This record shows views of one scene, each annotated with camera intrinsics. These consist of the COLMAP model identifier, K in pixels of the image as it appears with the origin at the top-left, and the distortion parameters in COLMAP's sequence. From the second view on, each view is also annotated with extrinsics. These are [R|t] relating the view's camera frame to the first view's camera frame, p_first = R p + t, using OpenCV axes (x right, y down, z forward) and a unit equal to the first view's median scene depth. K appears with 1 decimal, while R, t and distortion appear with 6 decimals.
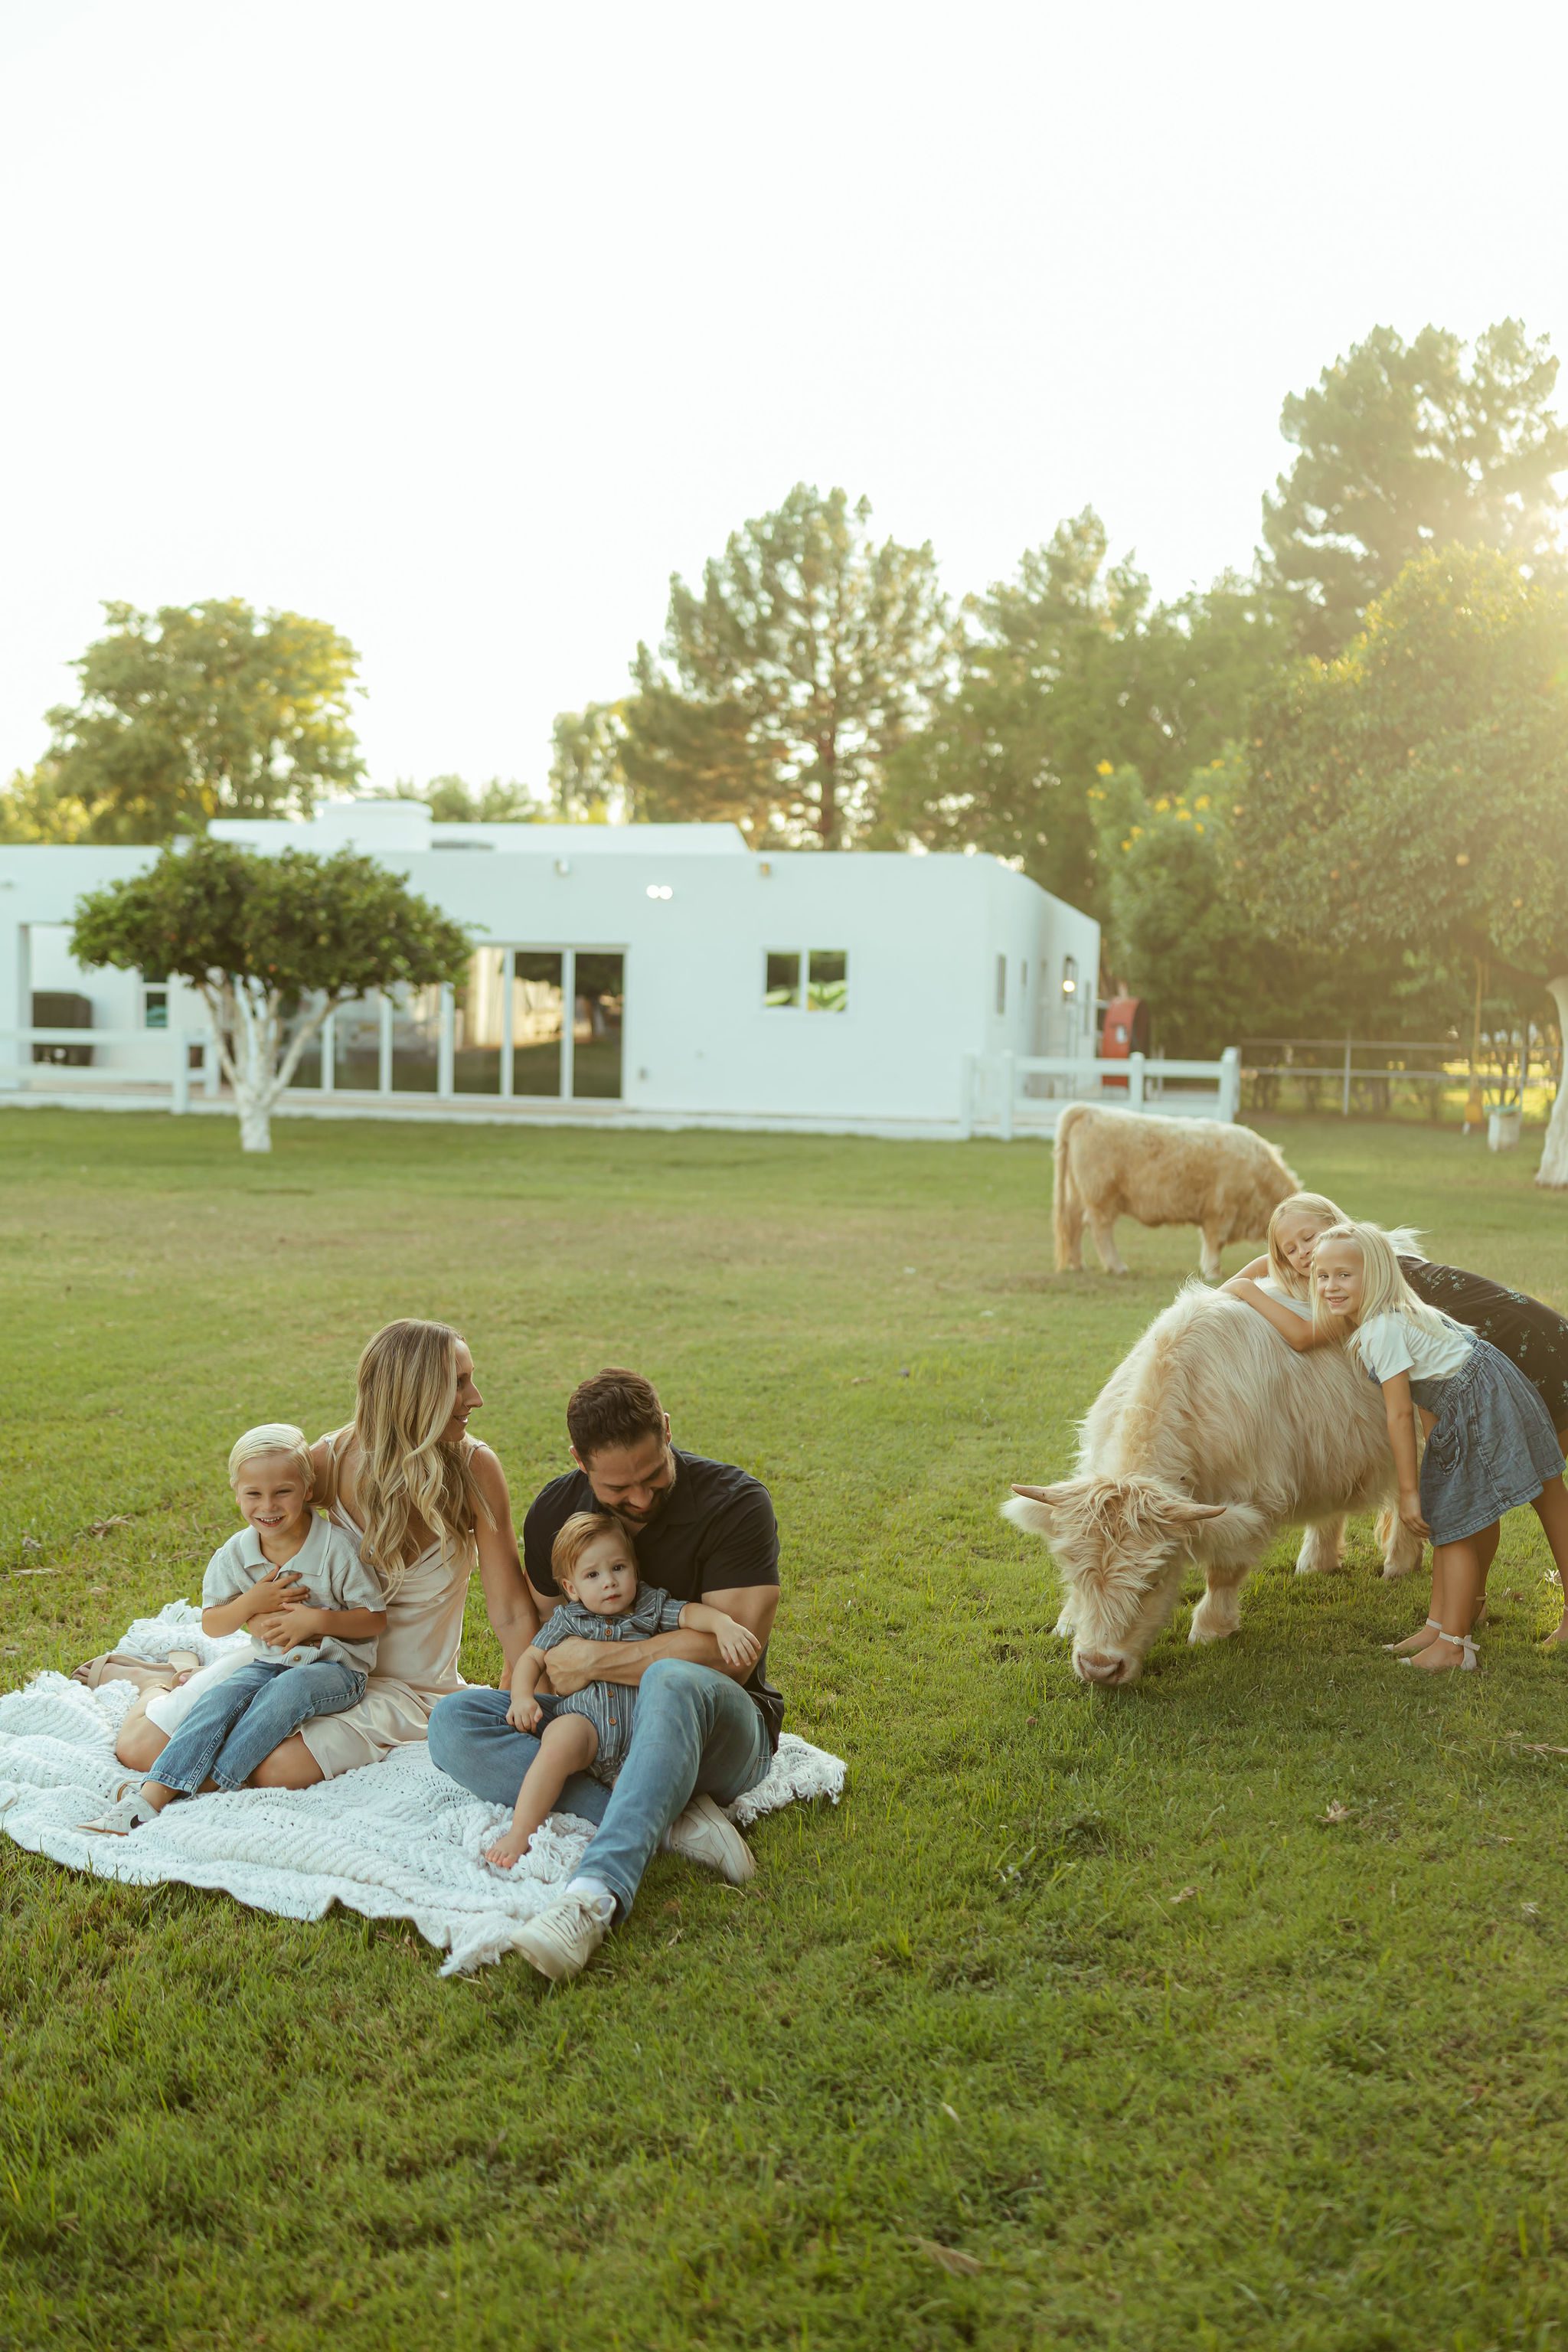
lens RADIAL K [[2283.4, 0, 784.0], [0, 2283.4, 1176.0], [0, 0, 1]] dist [0.034029, -0.015241]
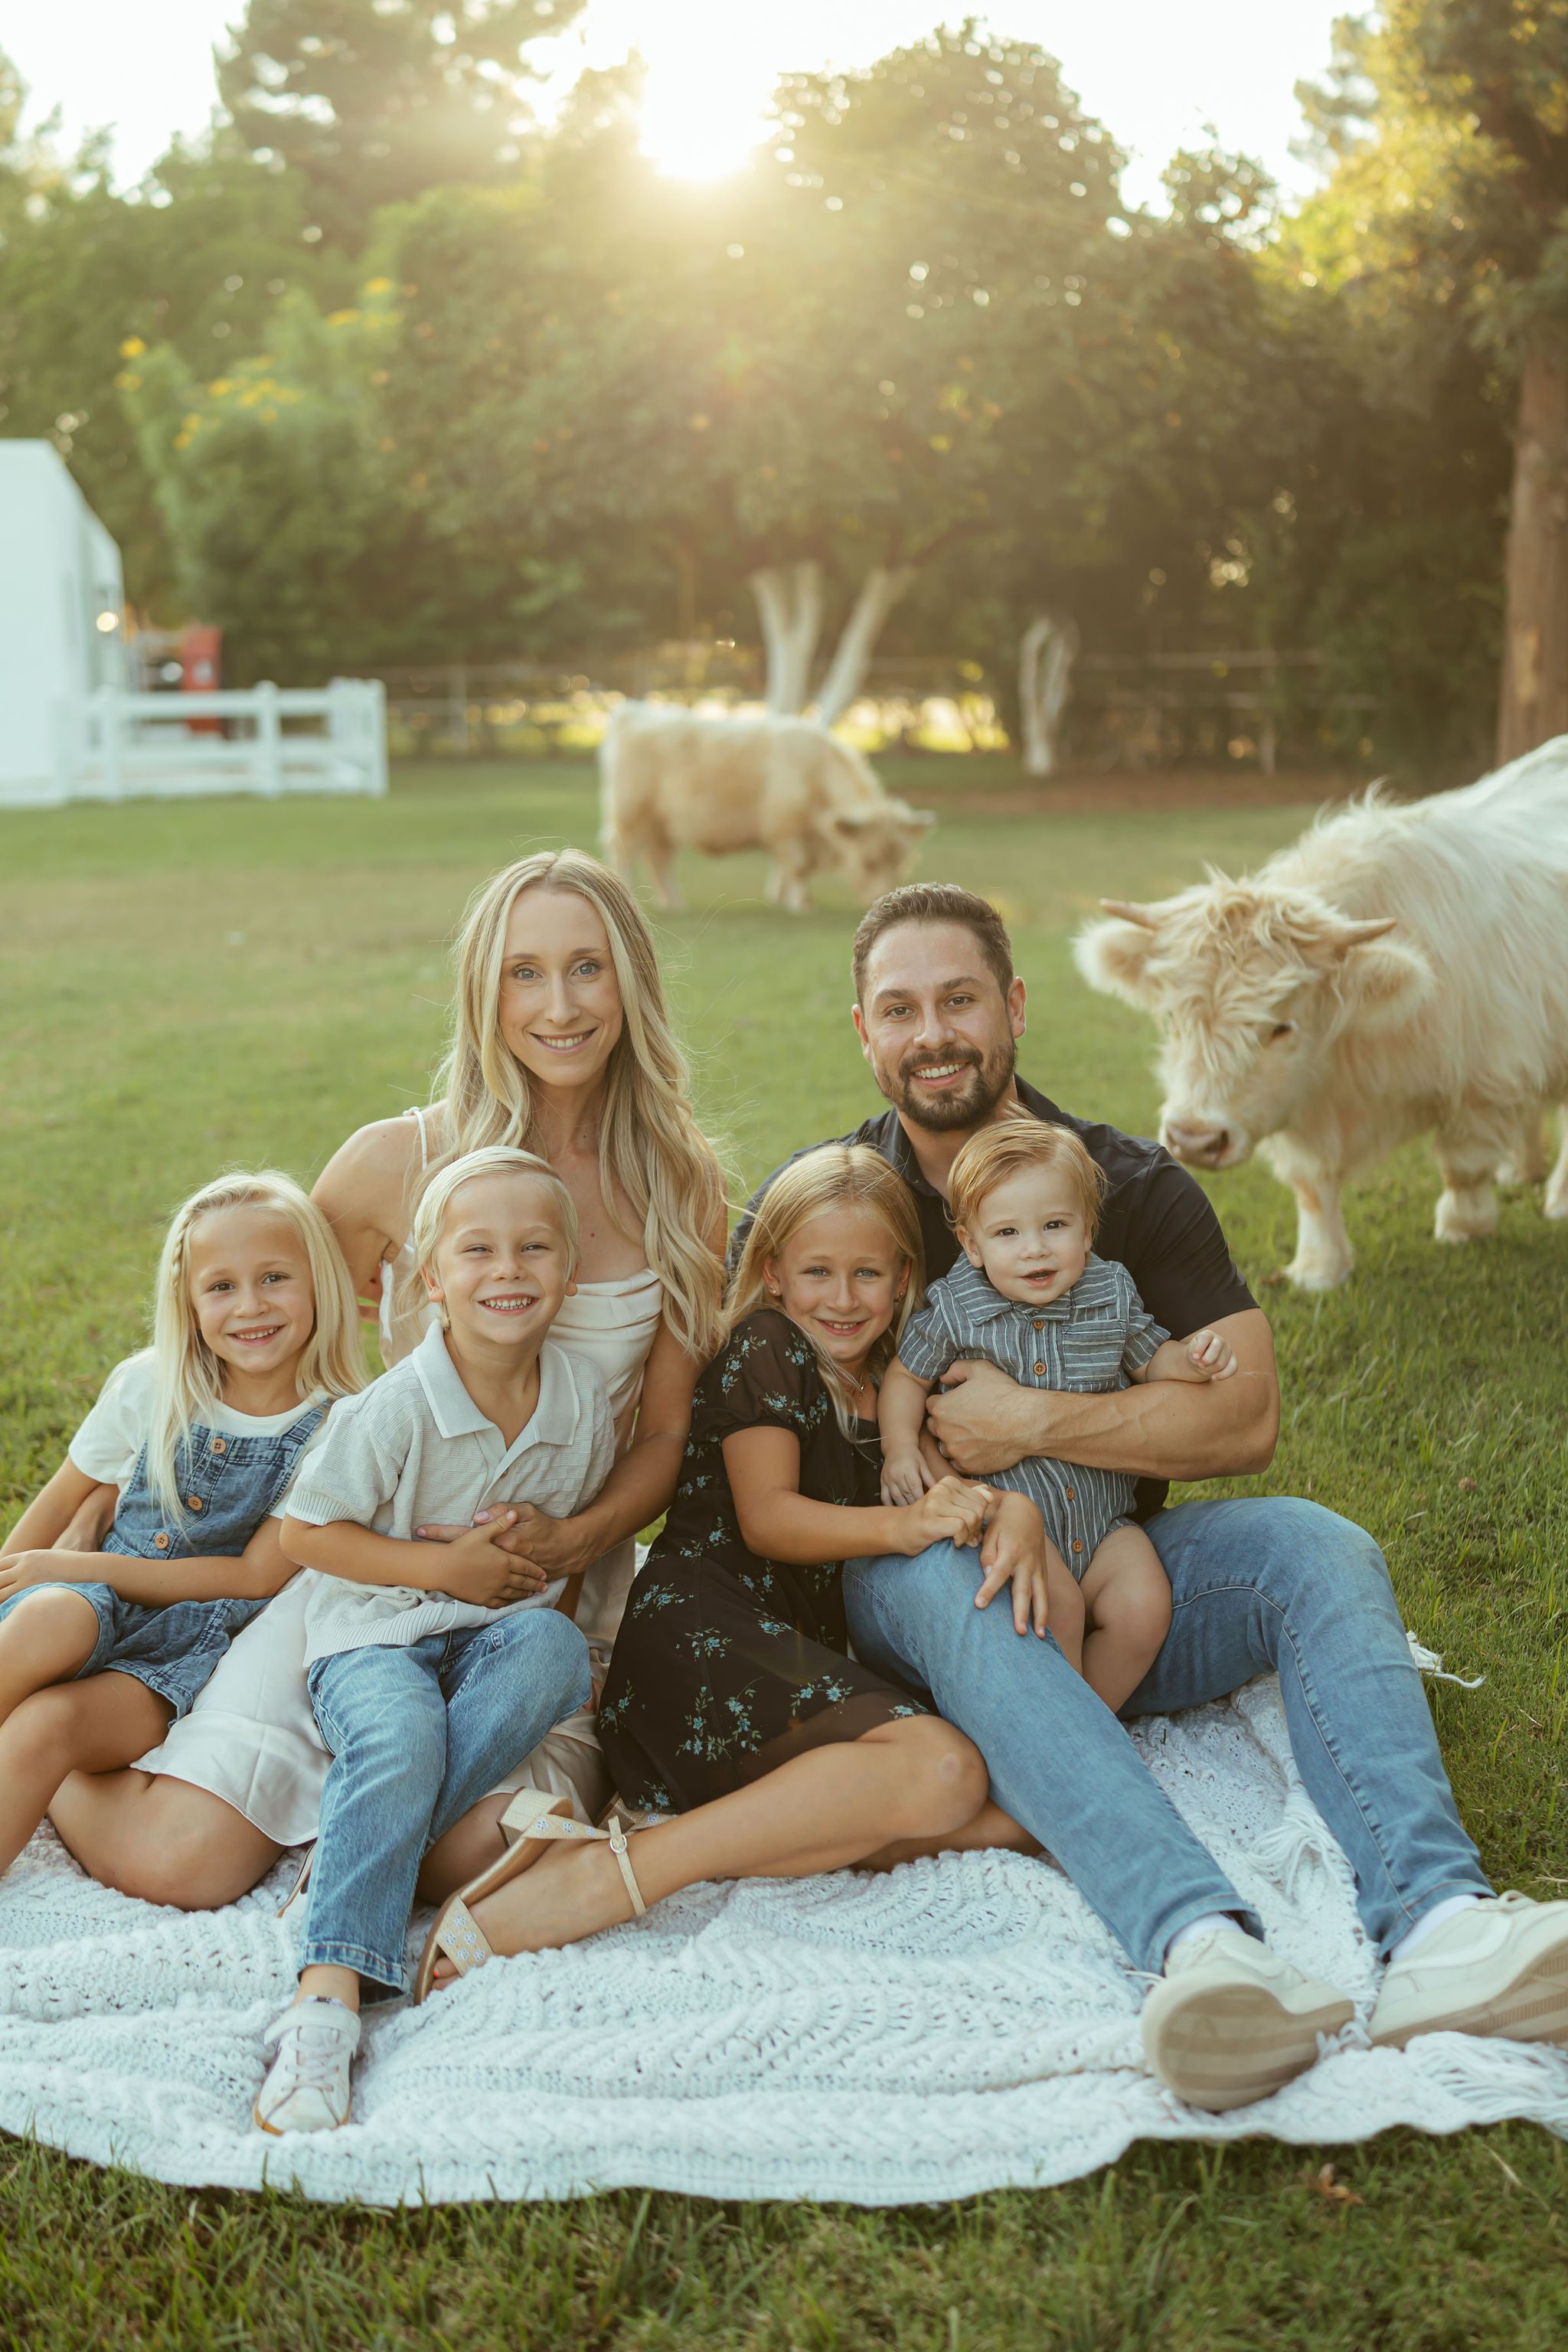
lens RADIAL K [[2518.6, 0, 784.0], [0, 2518.6, 1176.0], [0, 0, 1]] dist [-0.014322, -0.015565]
pose [[0.908550, -0.126861, 0.398048, -0.022116], [0.075556, 0.986965, 0.142095, 0.002498], [-0.410886, -0.099026, 0.906293, 0.026088]]
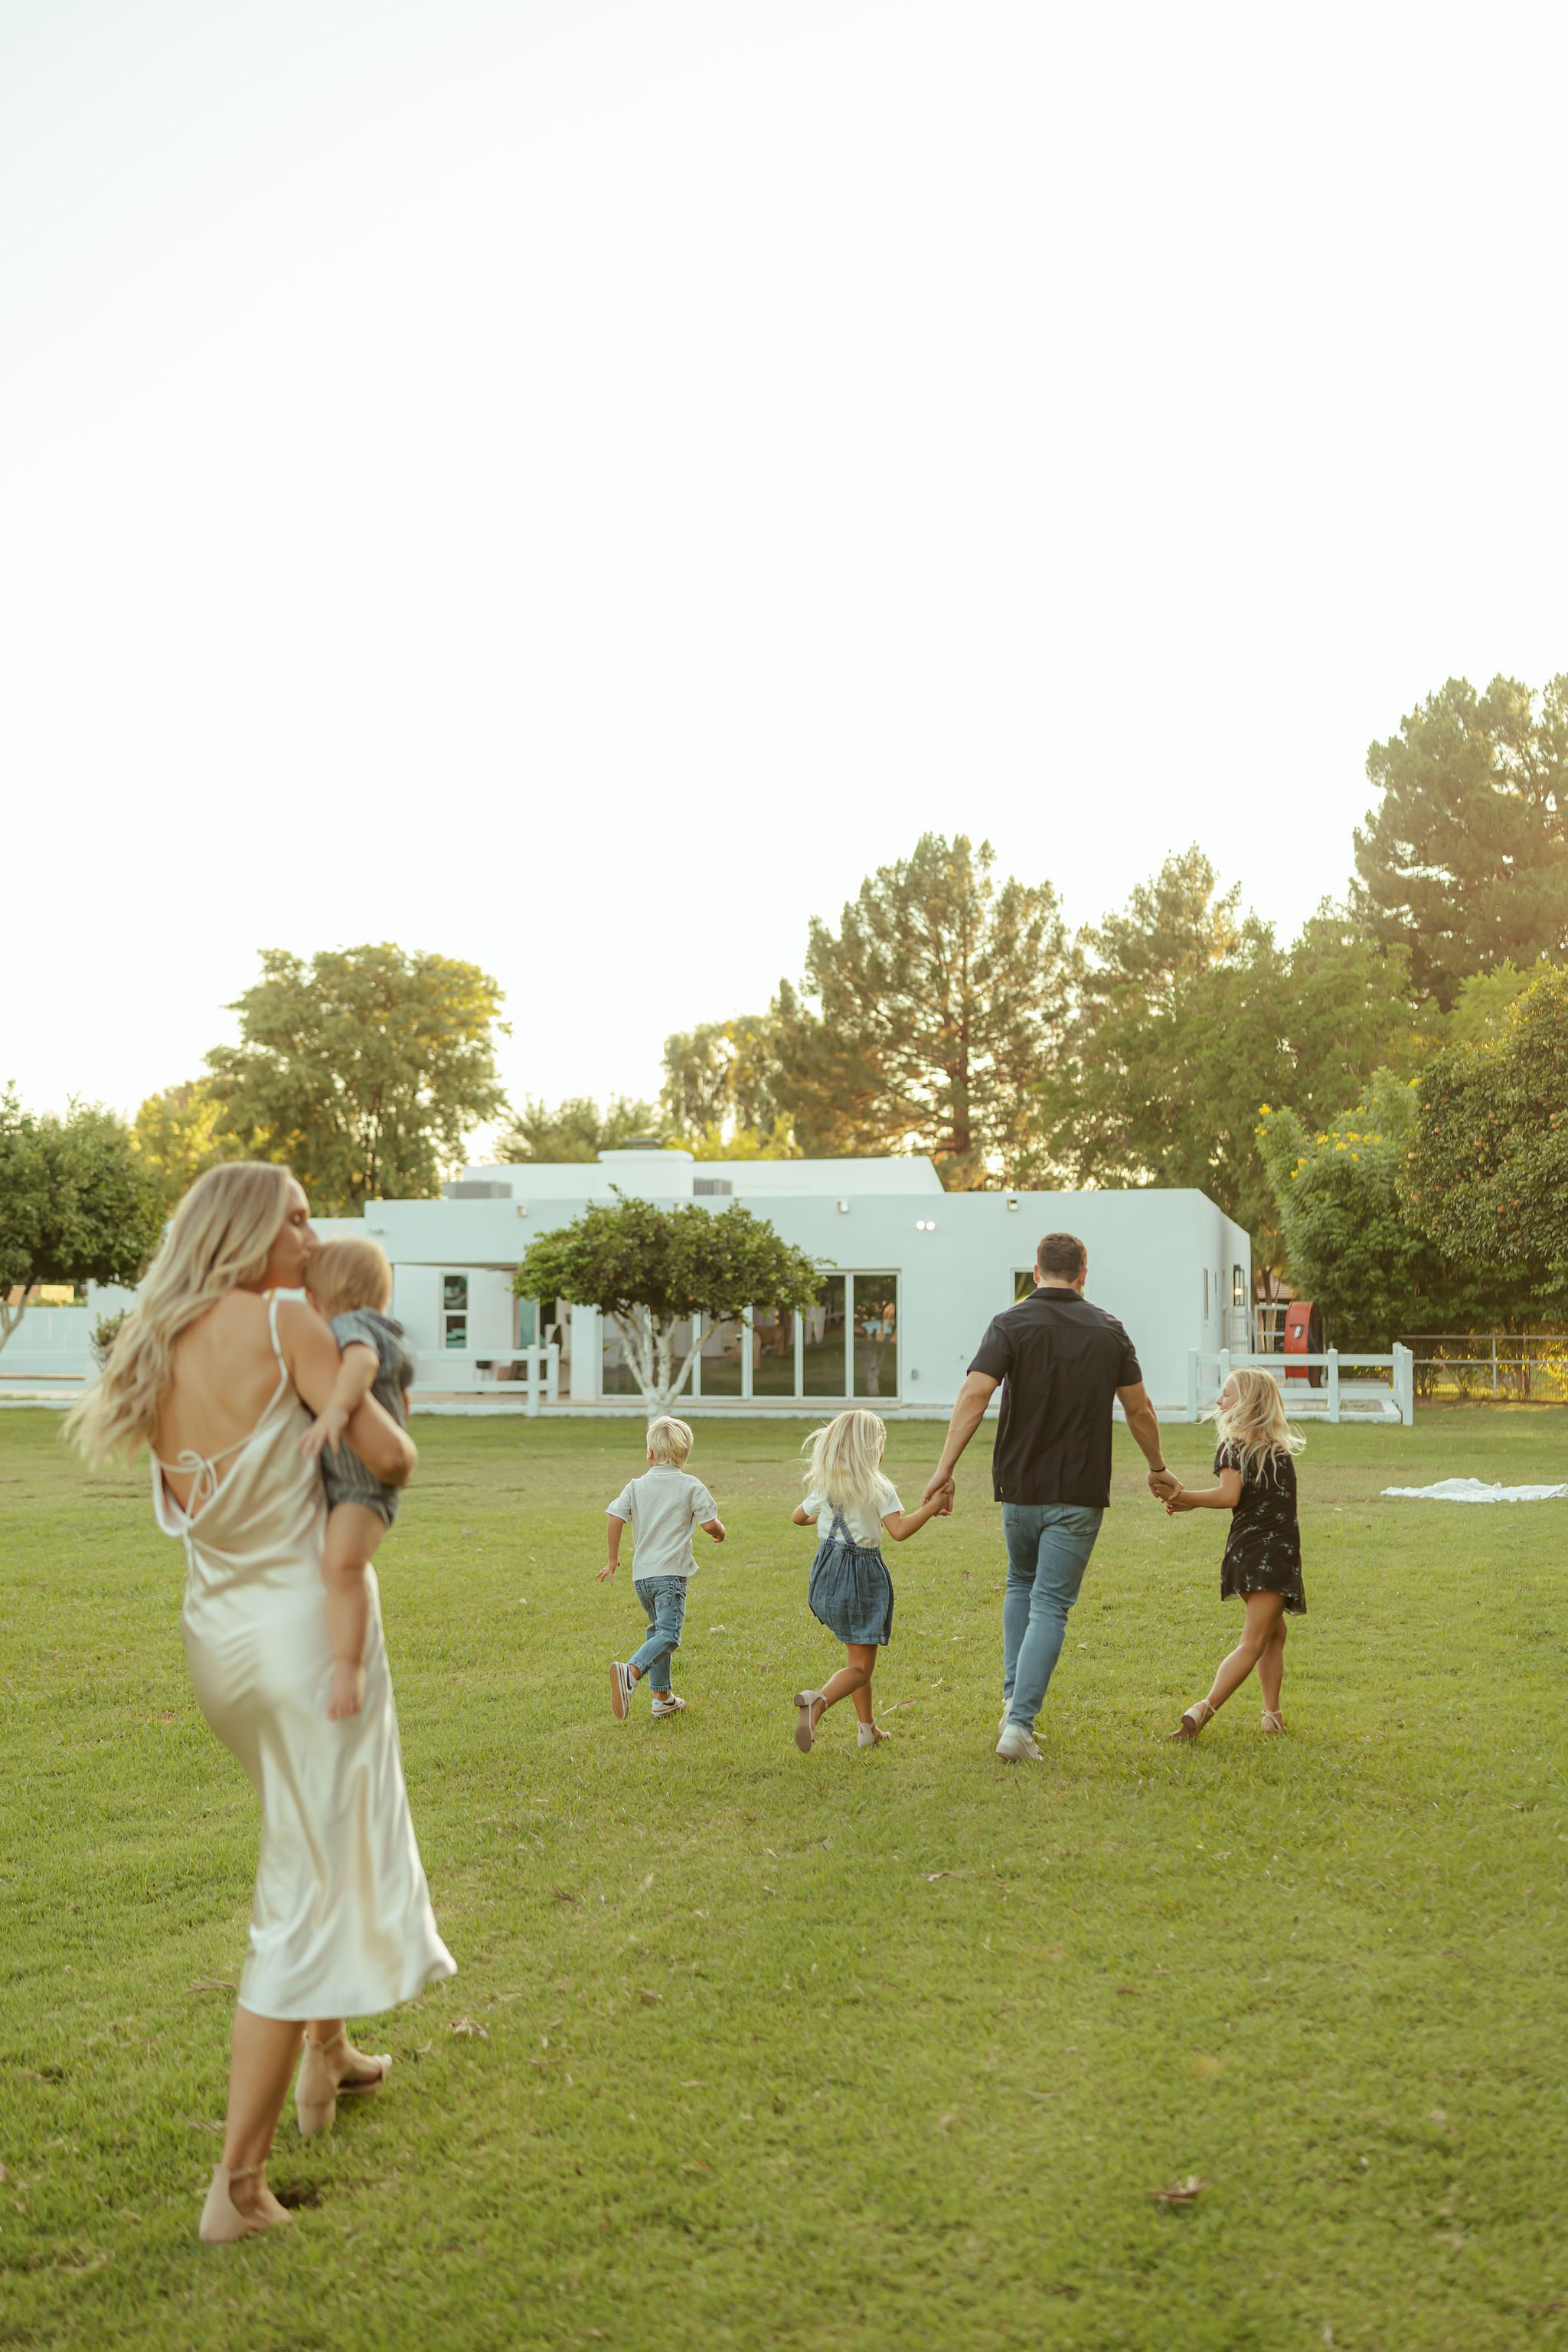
lens RADIAL K [[2382.5, 0, 784.0], [0, 2382.5, 1176.0], [0, 0, 1]] dist [0.011606, 0.005111]
pose [[0.999391, -0.025145, -0.024177, -0.038509], [0.021768, 0.991142, -0.131009, 0.005871], [0.027257, 0.130403, 0.991086, -0.105366]]
